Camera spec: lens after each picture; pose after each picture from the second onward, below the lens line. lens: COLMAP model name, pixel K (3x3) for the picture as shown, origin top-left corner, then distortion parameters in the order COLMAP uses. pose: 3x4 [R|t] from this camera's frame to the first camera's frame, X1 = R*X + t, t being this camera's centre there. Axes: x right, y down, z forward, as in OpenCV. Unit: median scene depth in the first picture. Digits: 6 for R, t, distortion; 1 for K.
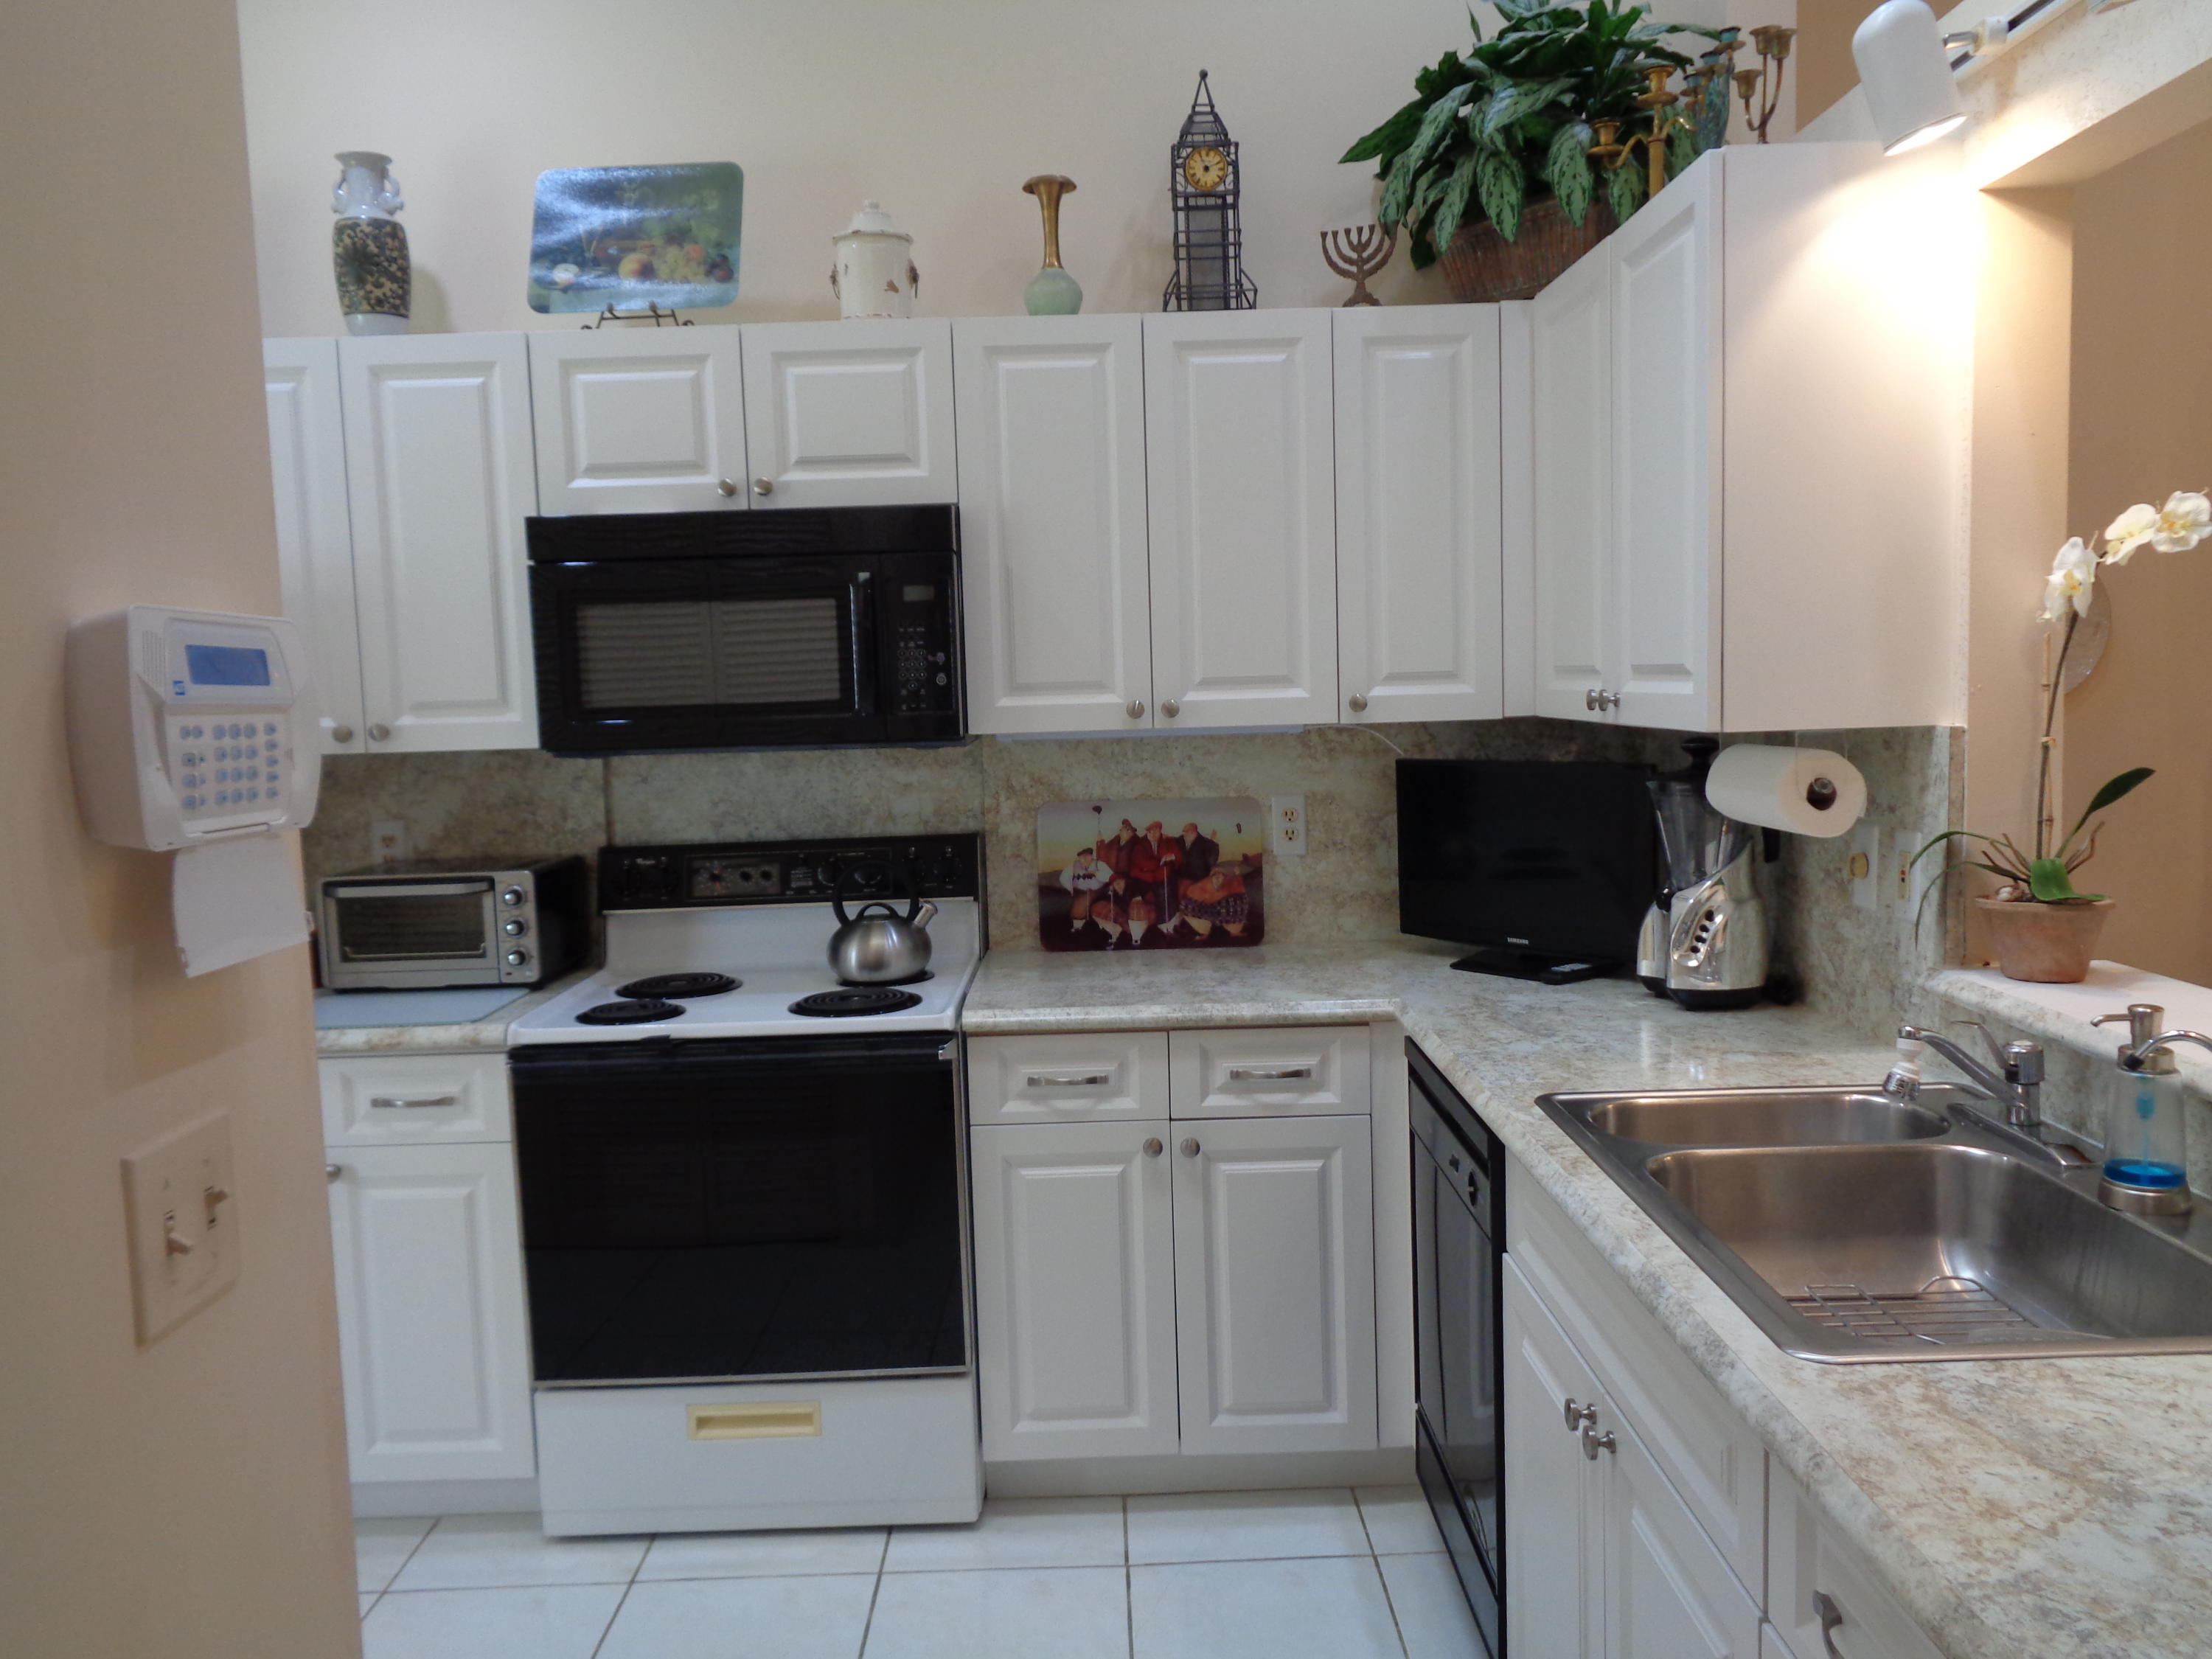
lens RADIAL K [[1652.6, 0, 1116.9], [0, 1652.6, 825.9], [0, 0, 1]] dist [-0.003080, 0.003900]
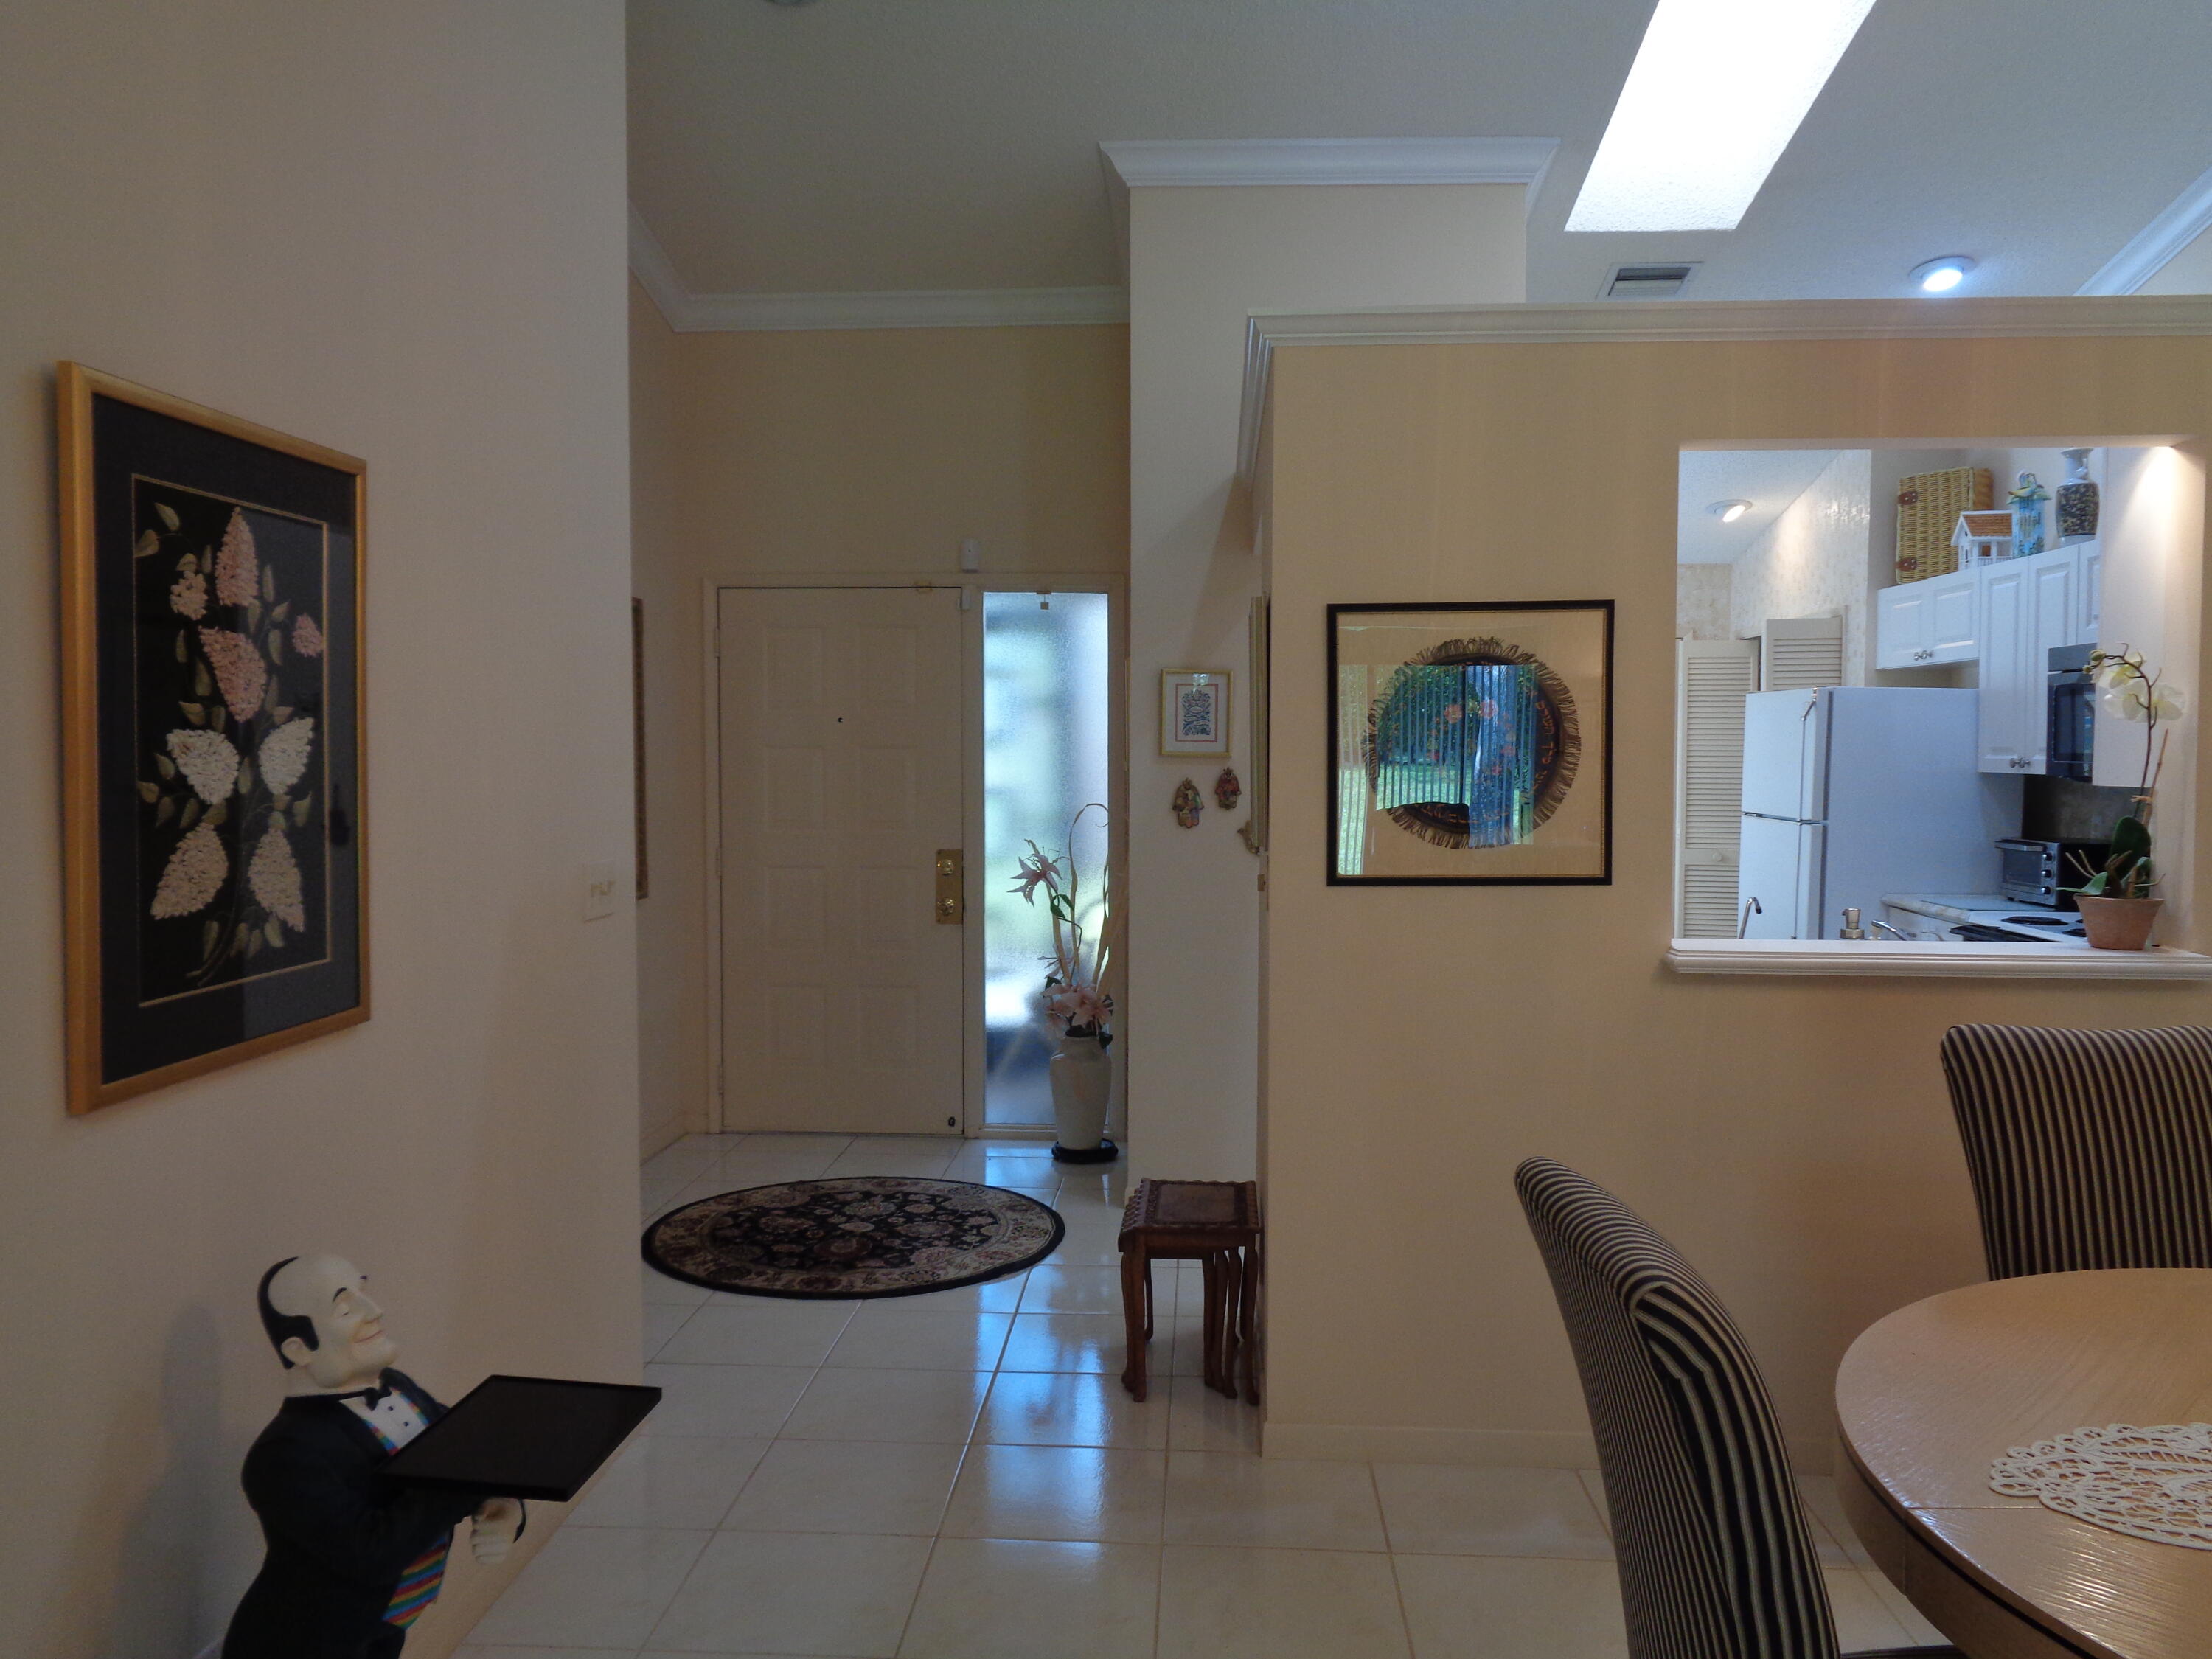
lens RADIAL K [[1652.6, 0, 1107.4], [0, 1652.6, 827.4], [0, 0, 1]] dist [-0.003080, 0.003900]
pose [[-0.079337, 0.080554, -0.993588, 1.491867], [-0.087066, 0.992361, 0.087407, -0.056866], [0.993038, 0.093443, -0.071718, 0.103449]]
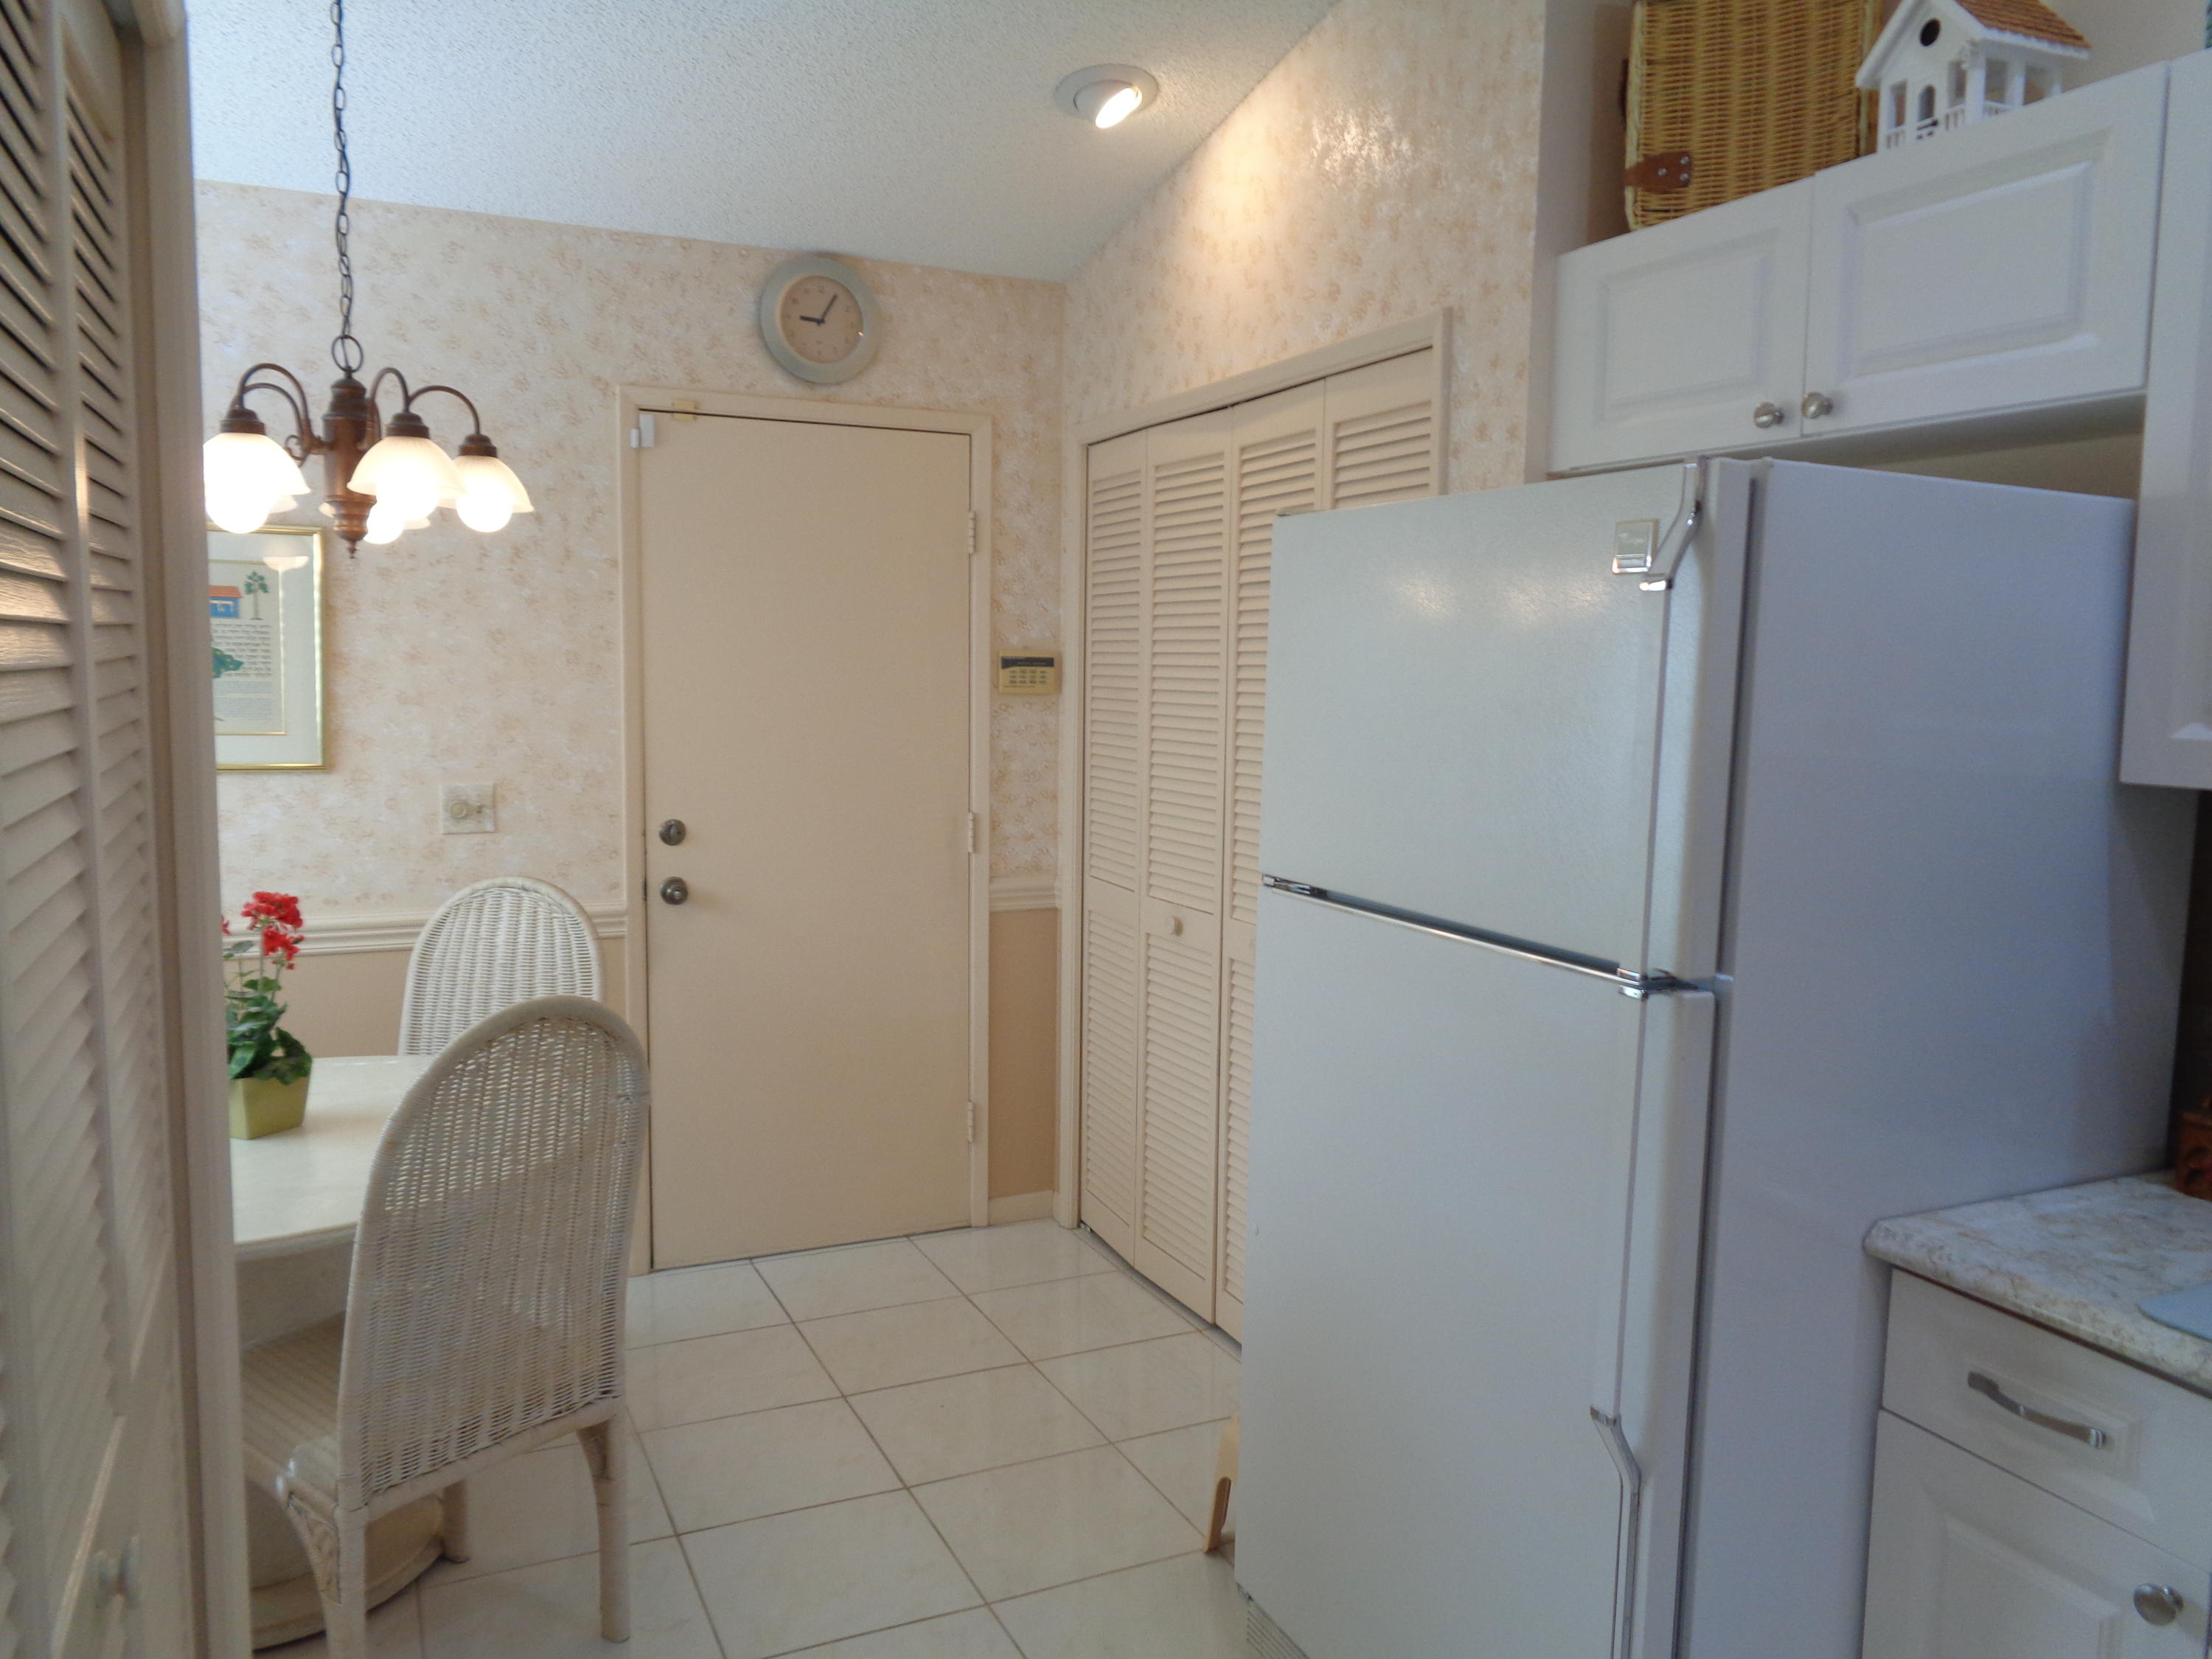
lens RADIAL K [[1652.6, 0, 1108.6], [0, 1652.6, 832.8], [0, 0, 1]] dist [-0.003080, 0.003900]
pose [[0.407026, 0.128283, -0.904364, -0.176900], [-0.109339, 0.989812, 0.091194, -0.036791], [0.906849, 0.061764, 0.416905, 0.425989]]
